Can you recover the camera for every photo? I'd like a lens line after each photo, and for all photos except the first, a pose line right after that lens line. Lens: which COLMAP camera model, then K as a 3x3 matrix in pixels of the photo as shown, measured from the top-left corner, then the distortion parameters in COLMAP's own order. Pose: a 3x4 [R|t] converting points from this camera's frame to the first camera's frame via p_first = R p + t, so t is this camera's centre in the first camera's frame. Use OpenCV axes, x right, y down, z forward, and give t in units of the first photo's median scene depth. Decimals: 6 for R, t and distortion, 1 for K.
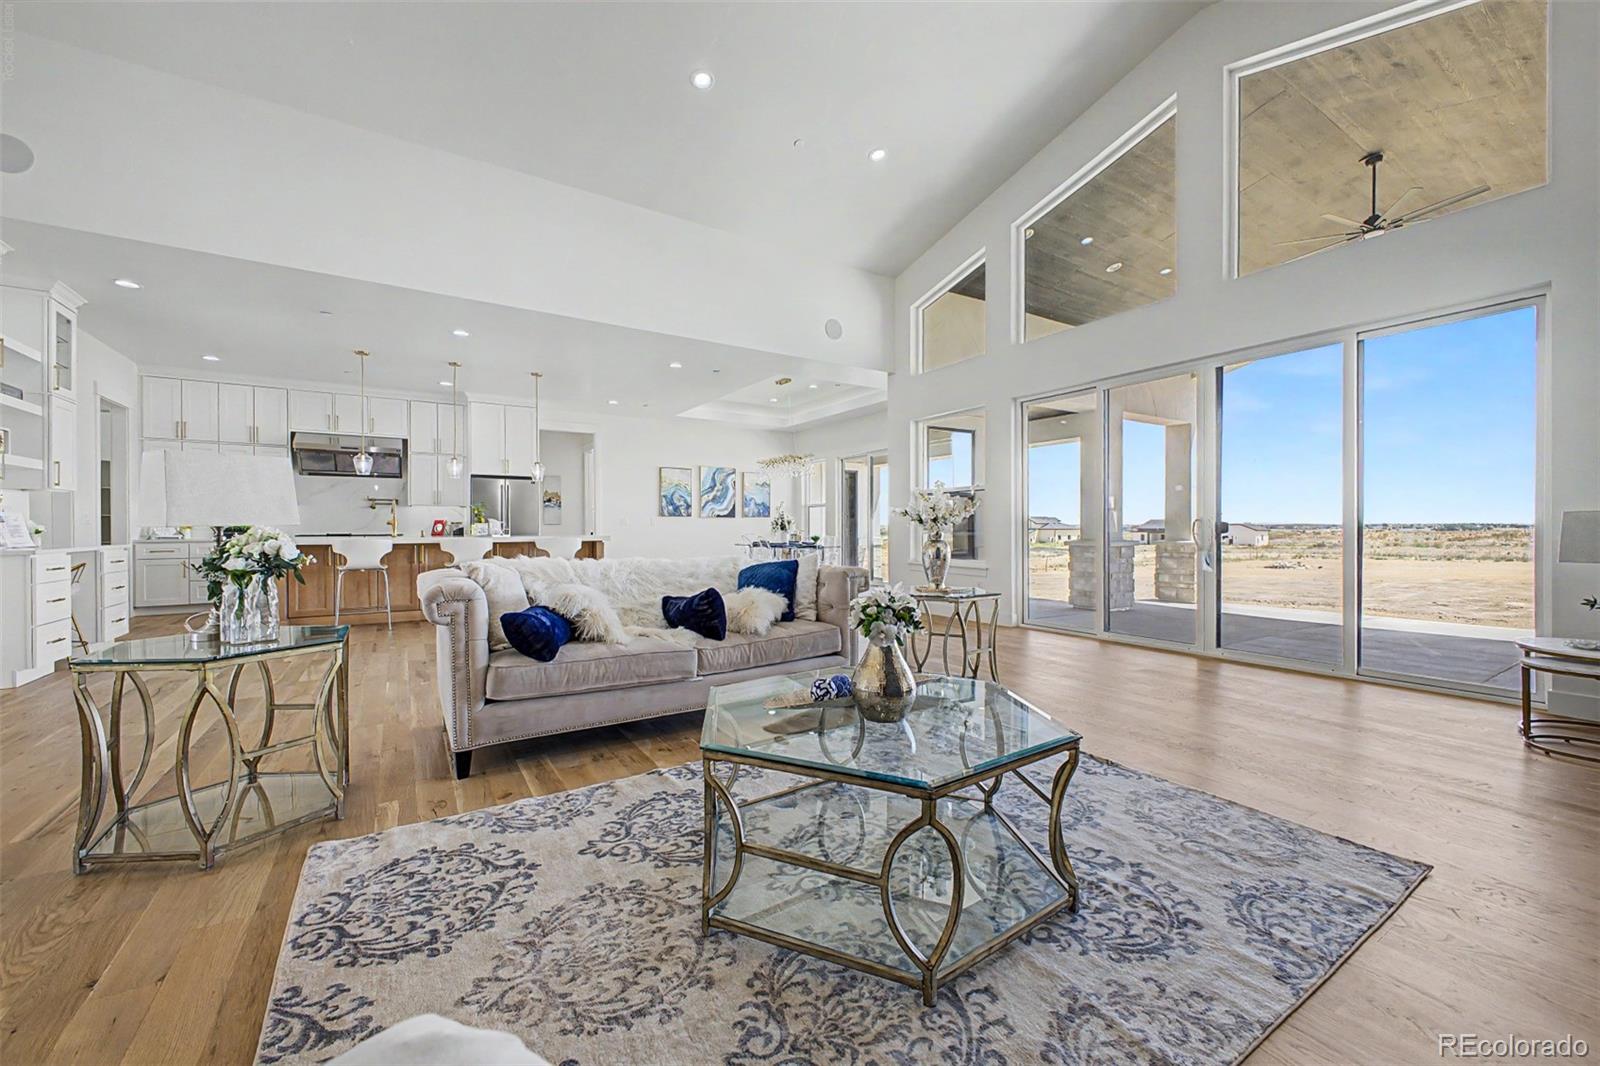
lens RADIAL K [[631.2, 0, 807.5], [0, 631.2, 527.0], [0, 0, 1]] dist [0.012531, -0.003790]
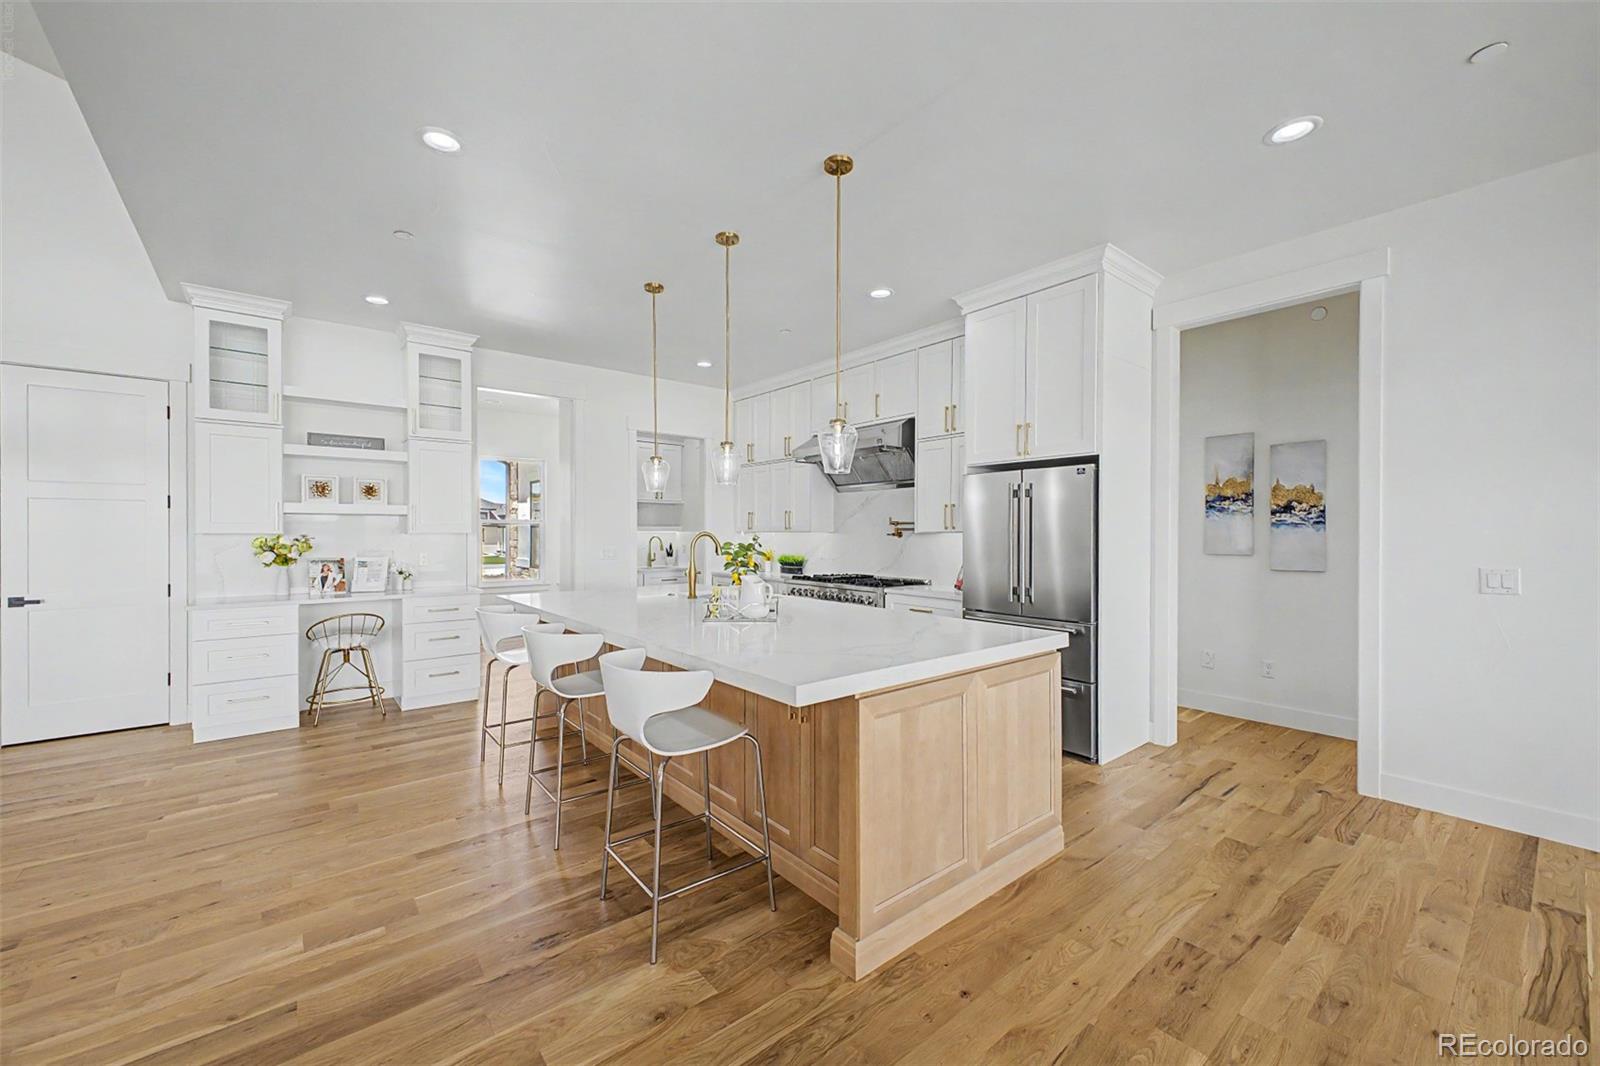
lens RADIAL K [[631.2, 0, 802.3], [0, 631.2, 531.0], [0, 0, 1]] dist [0.012531, -0.003790]
pose [[0.109002, 0.000759, -0.994041, -0.065660], [-0.001435, 0.999999, 0.000606, -0.030801], [0.994040, 0.001361, 0.109003, 0.729080]]
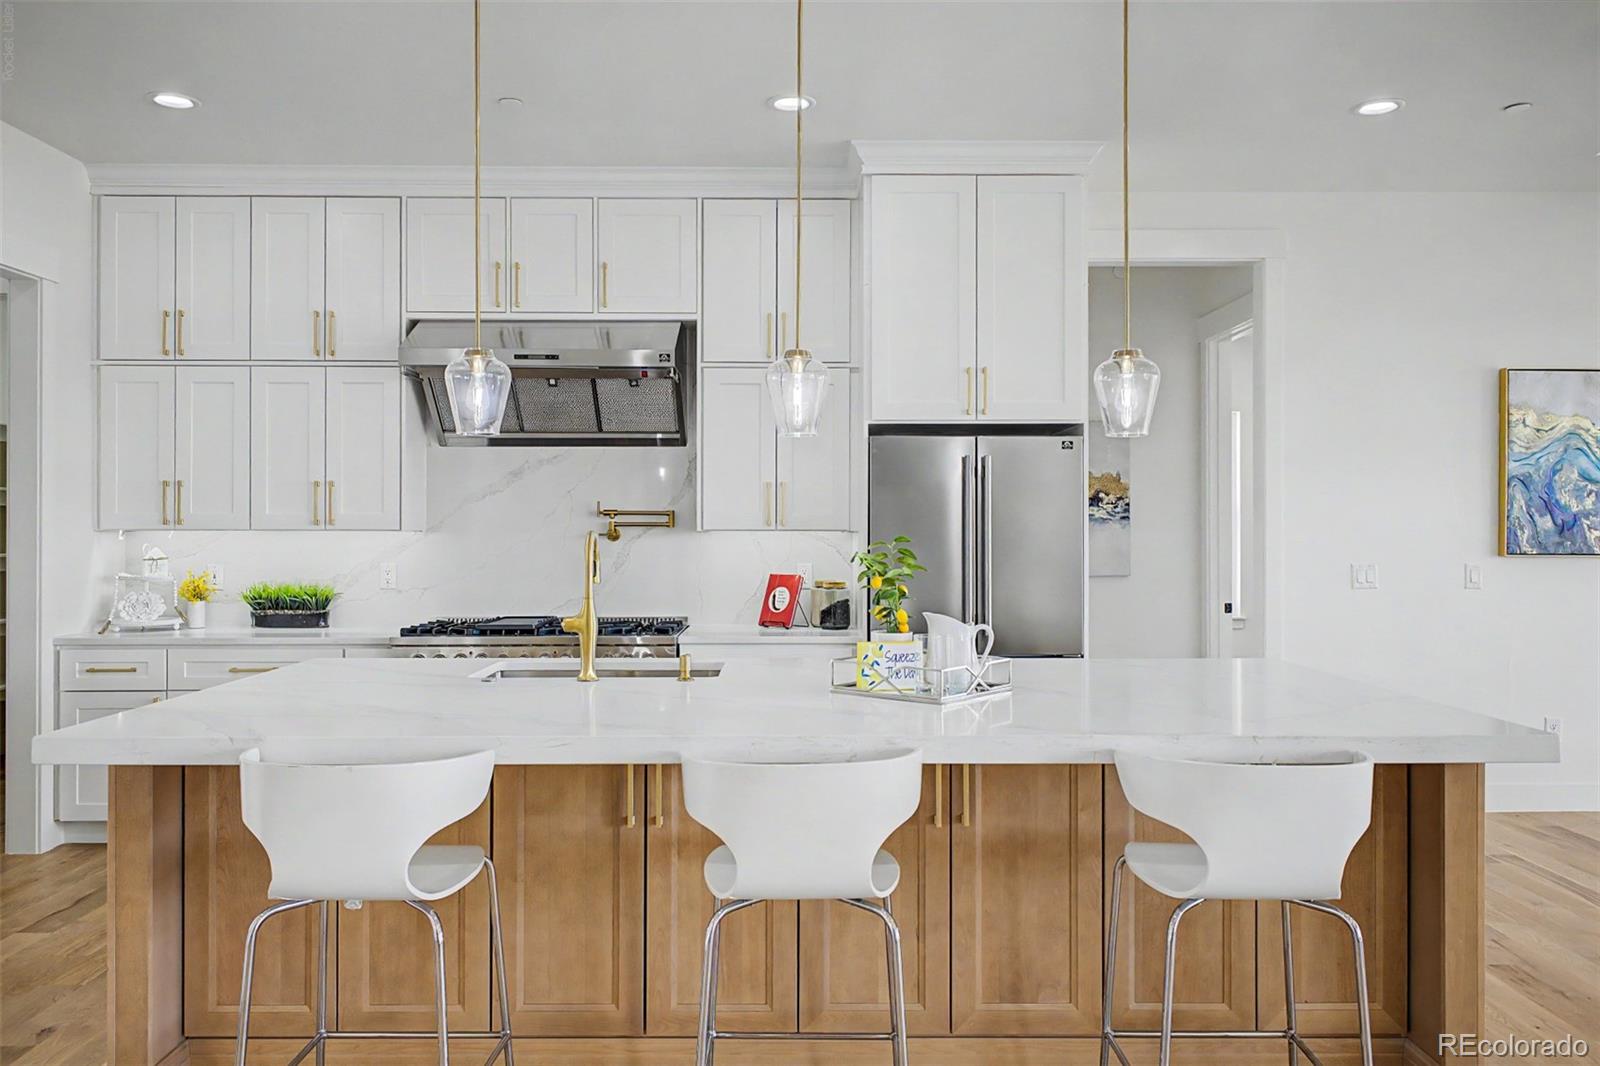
lens RADIAL K [[1189.7, 0, 793.2], [0, 1189.7, 535.5], [0, 0, 1]] dist [-0.008258, 0.010239]
pose [[0.842283, 0.004853, -0.539014, -0.235723], [-0.001007, 0.999972, 0.007430, -0.031421], [0.539035, -0.005715, 0.842264, 0.460831]]
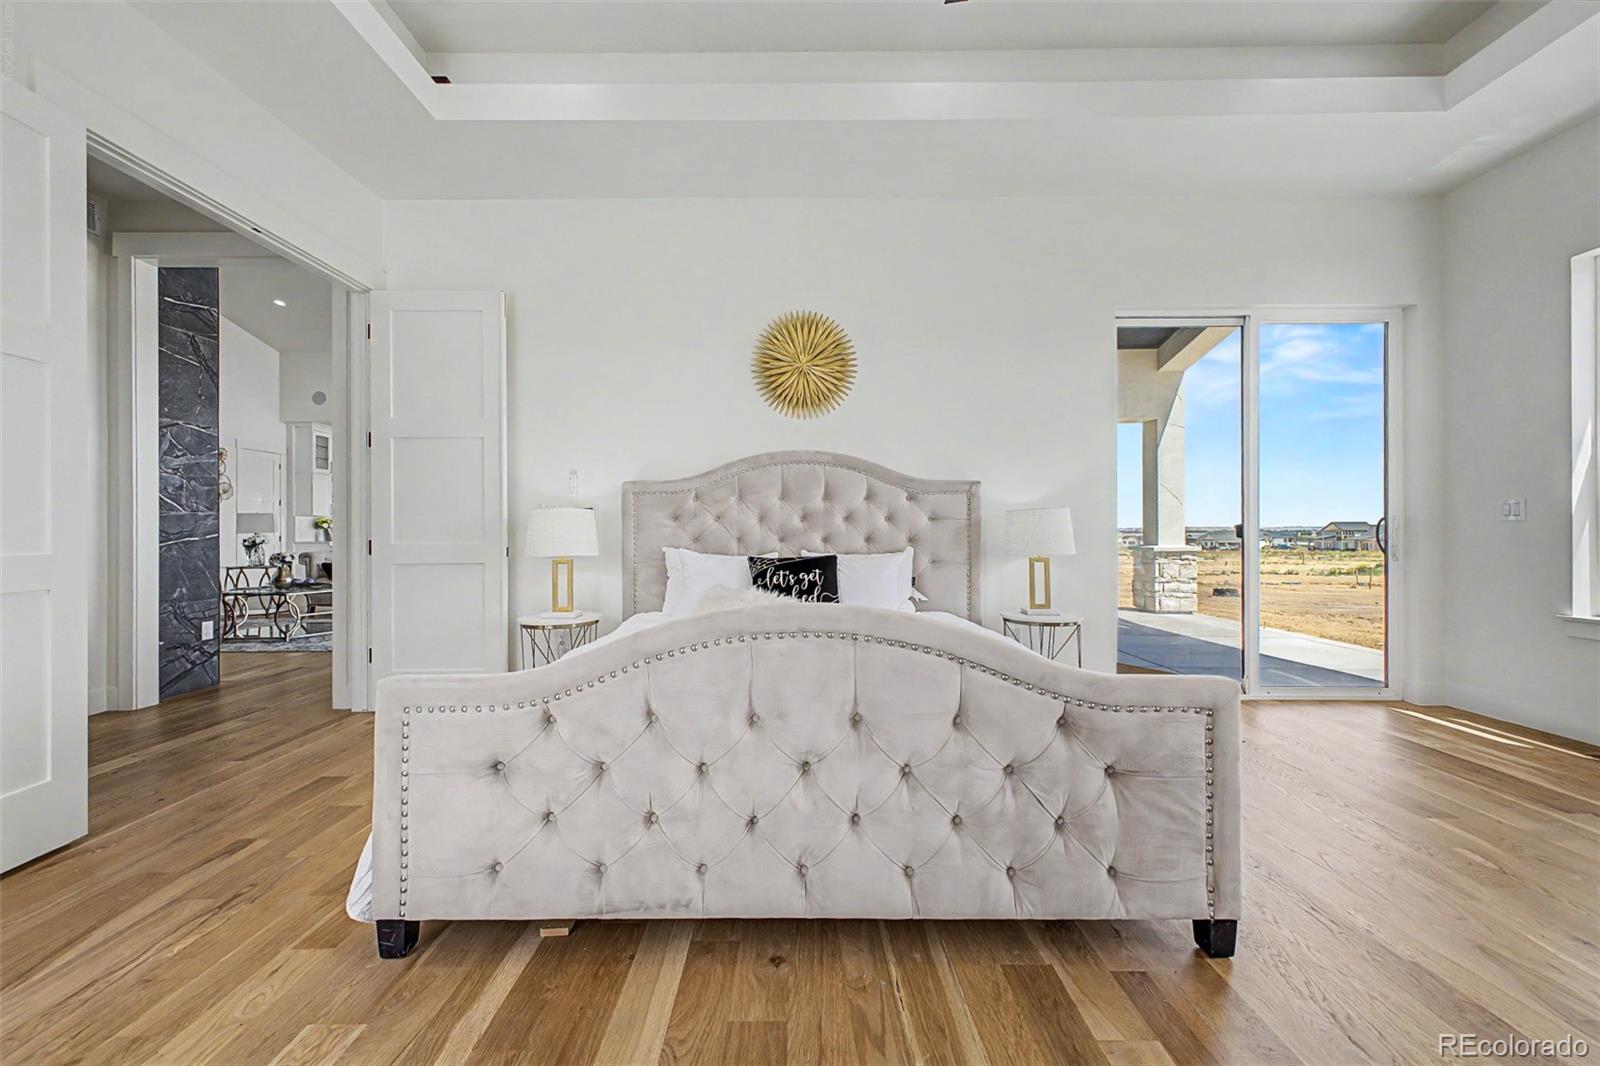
lens RADIAL K [[631.2, 0, 796.5], [0, 631.2, 533.8], [0, 0, 1]] dist [0.012531, -0.003790]
pose [[0.836010, 0.002931, -0.548707, 0.768948], [0.001304, 0.999972, 0.007328, -0.003512], [0.548713, -0.006841, 0.835983, -0.058977]]
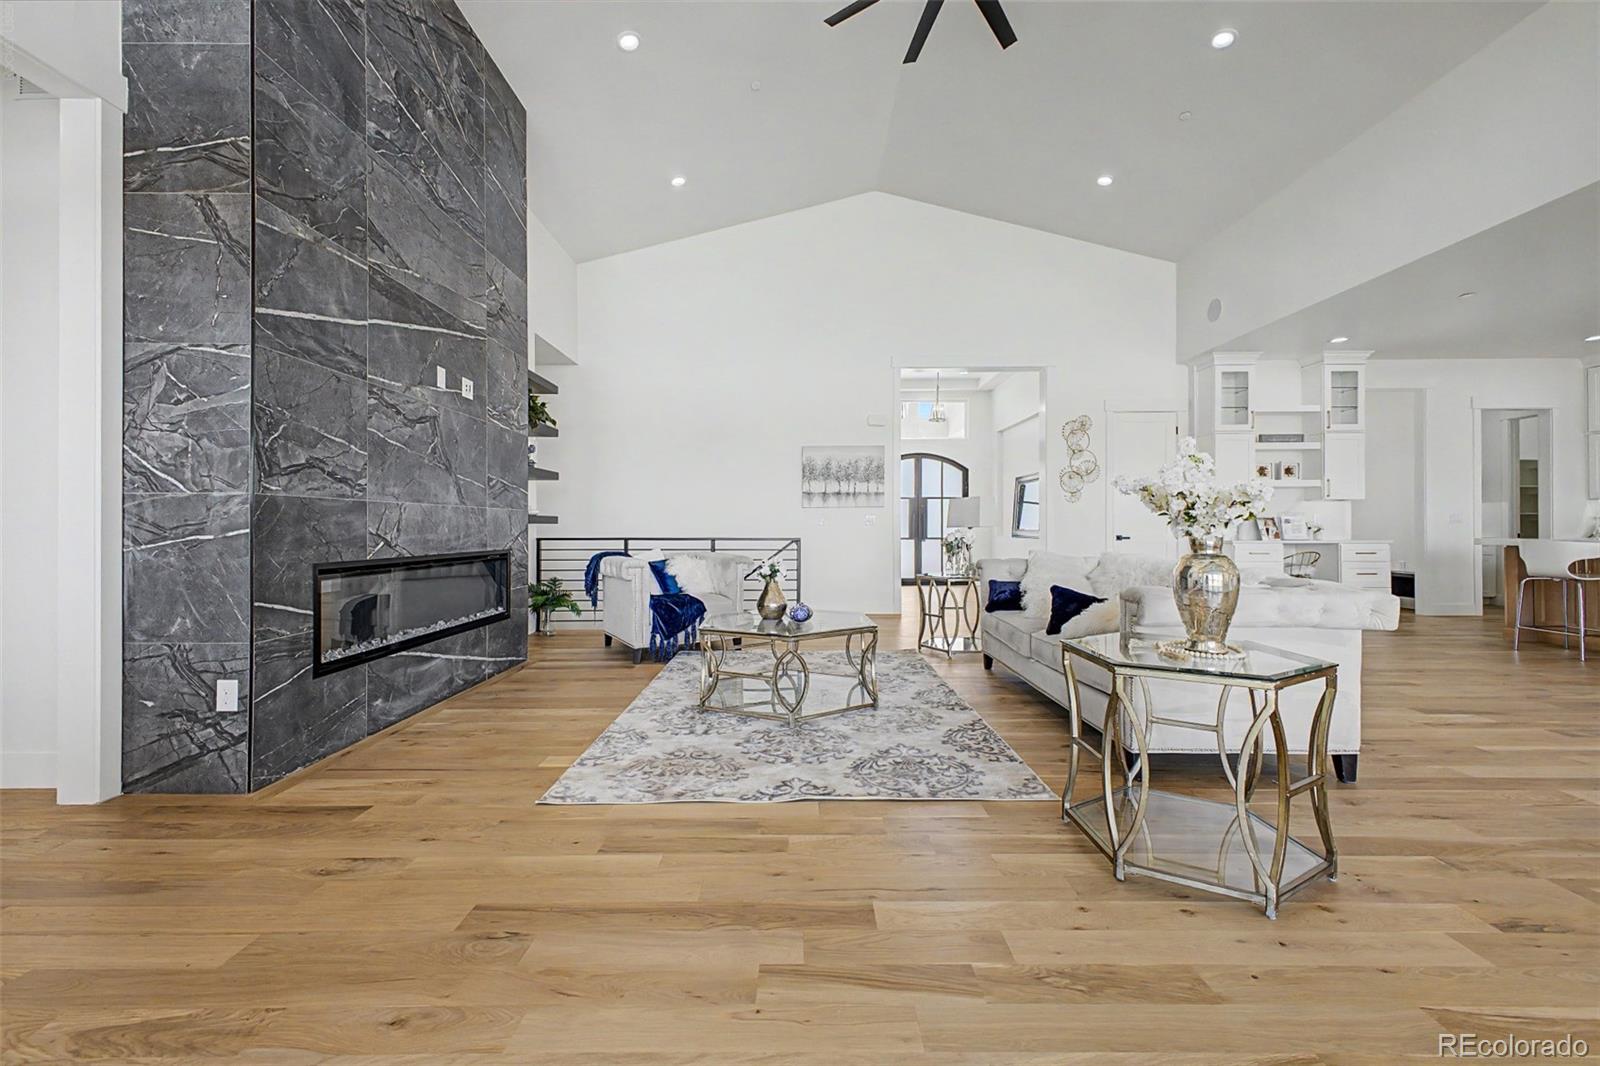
lens RADIAL K [[631.2, 0, 801.1], [0, 631.2, 520.4], [0, 0, 1]] dist [0.012531, -0.003790]
pose [[-0.551341, -0.007494, -0.834246, 0.295267], [0.004102, 0.999923, -0.011693, -0.000308], [0.834270, -0.009868, -0.551268, 0.396639]]
